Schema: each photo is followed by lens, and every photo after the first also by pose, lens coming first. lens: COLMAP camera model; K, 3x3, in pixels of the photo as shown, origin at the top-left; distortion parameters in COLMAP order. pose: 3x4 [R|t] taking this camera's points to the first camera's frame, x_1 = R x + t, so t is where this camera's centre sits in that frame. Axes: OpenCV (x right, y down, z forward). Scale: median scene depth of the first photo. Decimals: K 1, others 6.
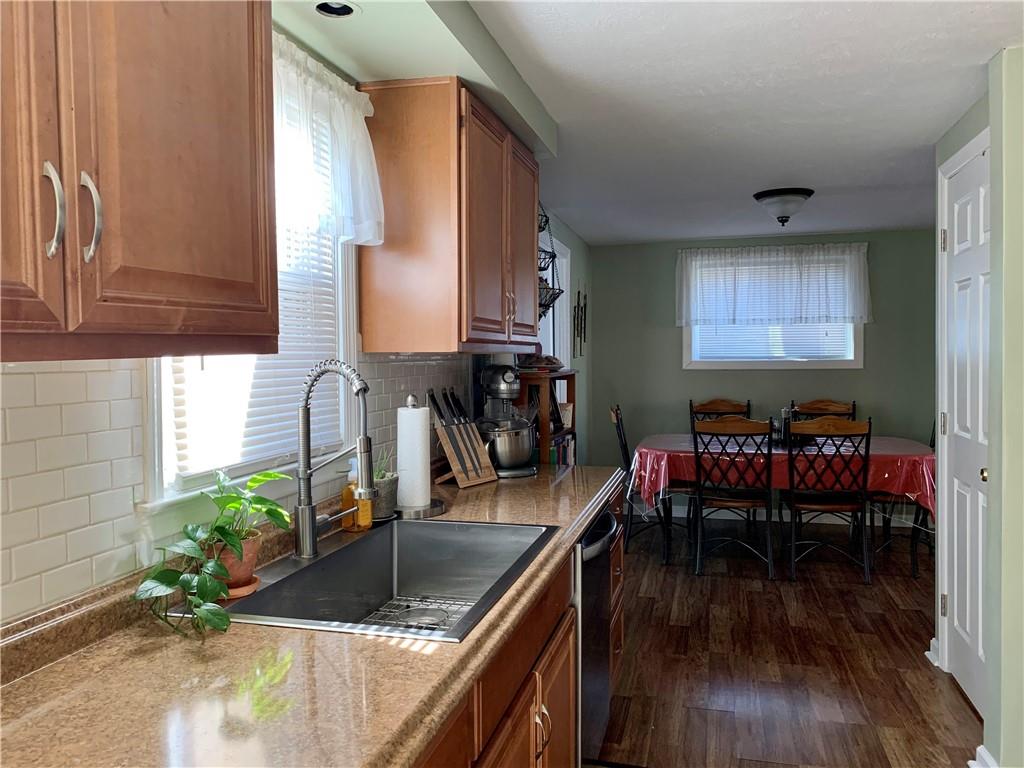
lens RADIAL K [[772.2, 0, 512.0], [0, 772.2, 384.0], [0, 0, 1]] dist [0.002740, 0.001308]
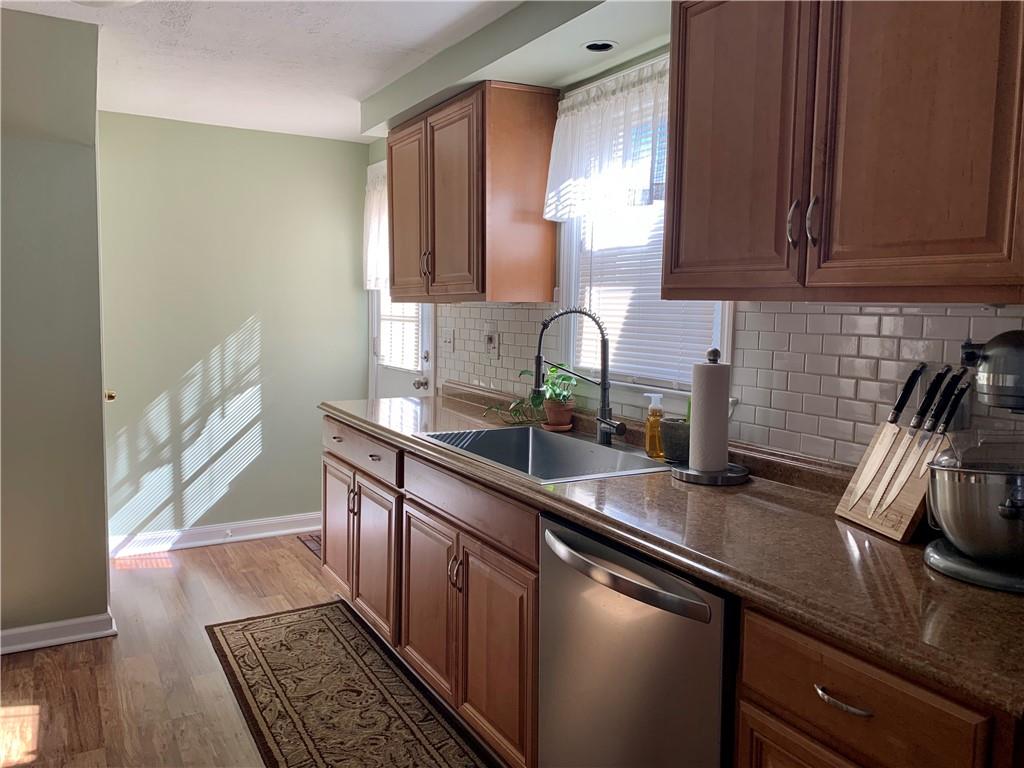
lens RADIAL K [[772.2, 0, 512.0], [0, 772.2, 384.0], [0, 0, 1]] dist [0.002740, 0.001308]
pose [[-0.710928, 0.073045, -0.699461, 0.601467], [-0.023161, 0.991620, 0.127096, -0.052907], [0.702883, 0.106557, -0.703278, 1.338376]]
